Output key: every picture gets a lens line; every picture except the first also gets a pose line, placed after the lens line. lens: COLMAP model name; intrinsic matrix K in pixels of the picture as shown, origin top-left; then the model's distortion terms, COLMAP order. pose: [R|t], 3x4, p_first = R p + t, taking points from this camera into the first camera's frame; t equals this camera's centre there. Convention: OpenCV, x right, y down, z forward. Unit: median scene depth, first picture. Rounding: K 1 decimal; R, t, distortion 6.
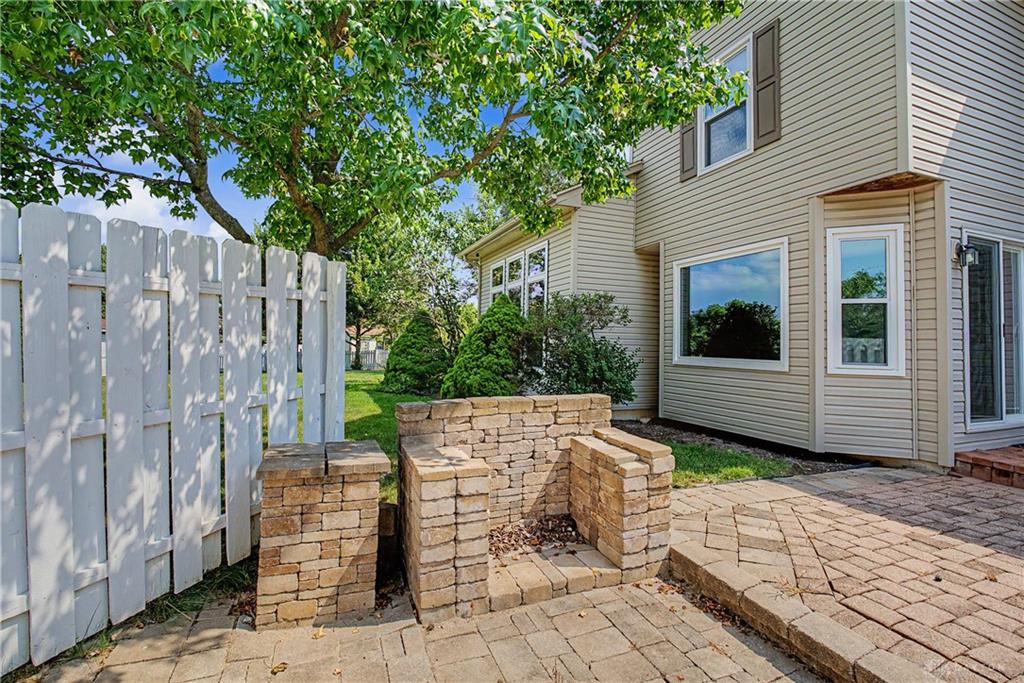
lens RADIAL K [[451.2, 0, 496.3], [0, 451.2, 330.0], [0, 0, 1]] dist [-0.017472, 0.002803]
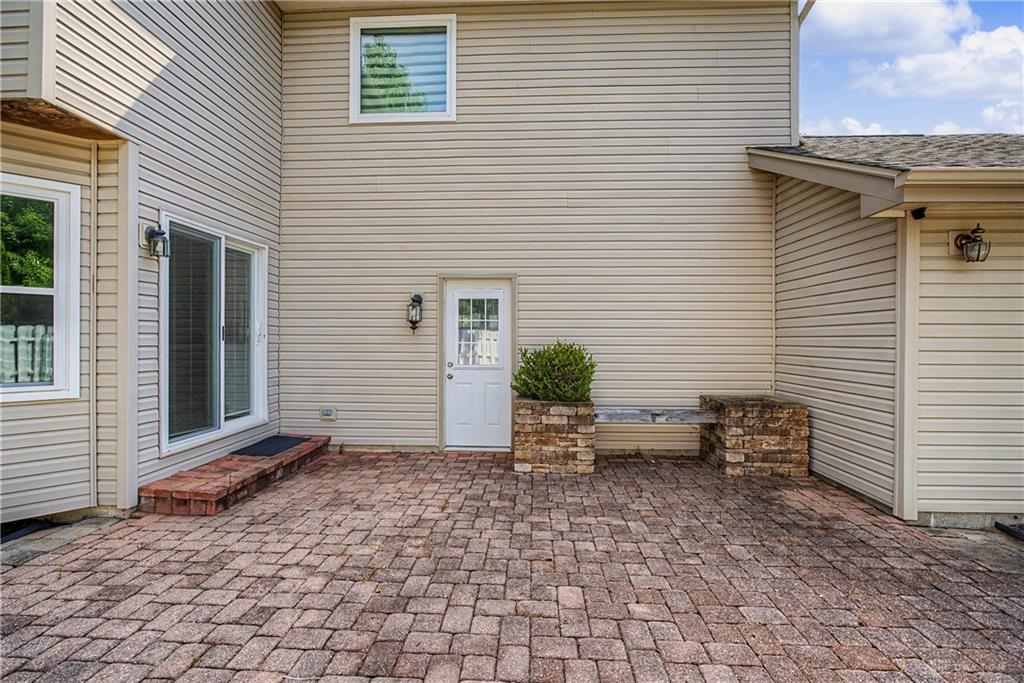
lens RADIAL K [[452.2, 0, 511.2], [0, 452.2, 339.8], [0, 0, 1]] dist [-0.016164, 0.002241]
pose [[0.400917, -0.019645, 0.915904, 0.547312], [-0.025146, 0.999157, 0.032438, -0.032816], [-0.915769, -0.036037, 0.400085, 0.067724]]
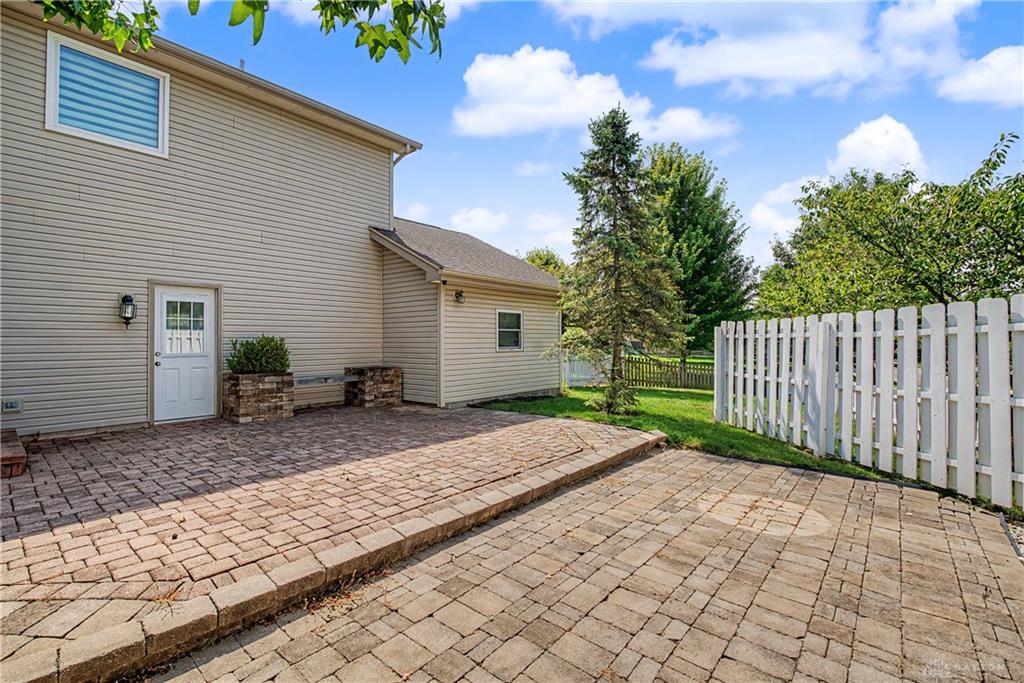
lens RADIAL K [[451.2, 0, 518.3], [0, 451.2, 333.8], [0, 0, 1]] dist [-0.017472, 0.002803]
pose [[-0.498356, -0.001746, 0.866971, -0.270754], [-0.032154, 0.999347, -0.016470, -0.002881], [-0.866376, -0.036084, -0.498087, 0.410703]]
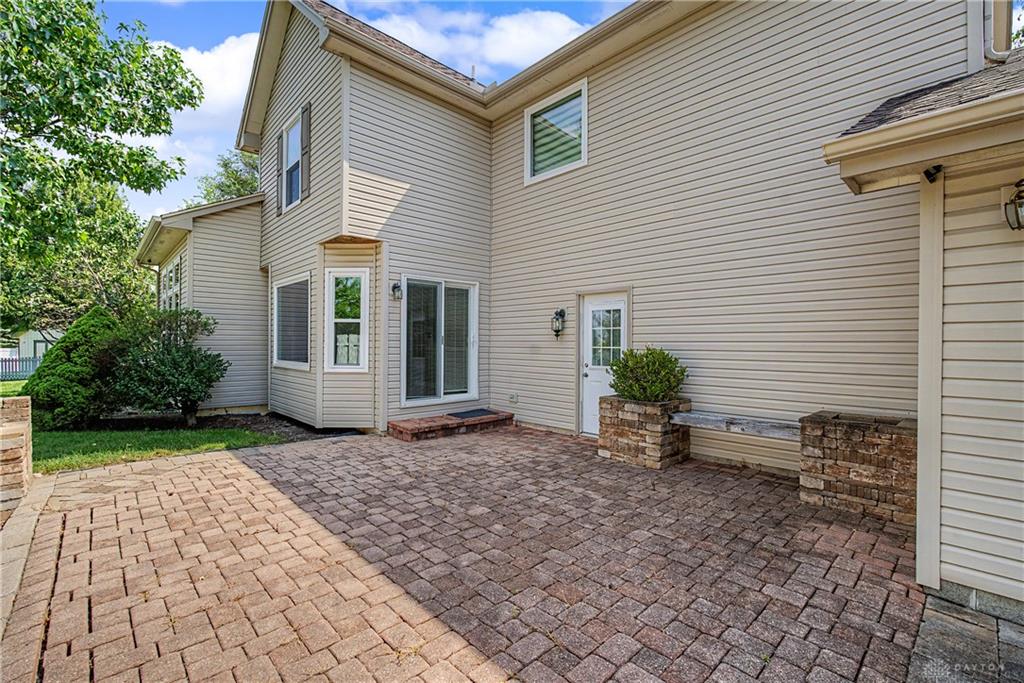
lens RADIAL K [[452.2, 0, 511.5], [0, 452.2, 344.1], [0, 0, 1]] dist [-0.016164, 0.002241]
pose [[0.925302, -0.012378, 0.379029, 0.810966], [-0.001368, 0.999352, 0.035974, -0.044858], [-0.379228, -0.033805, 0.924685, -0.568979]]
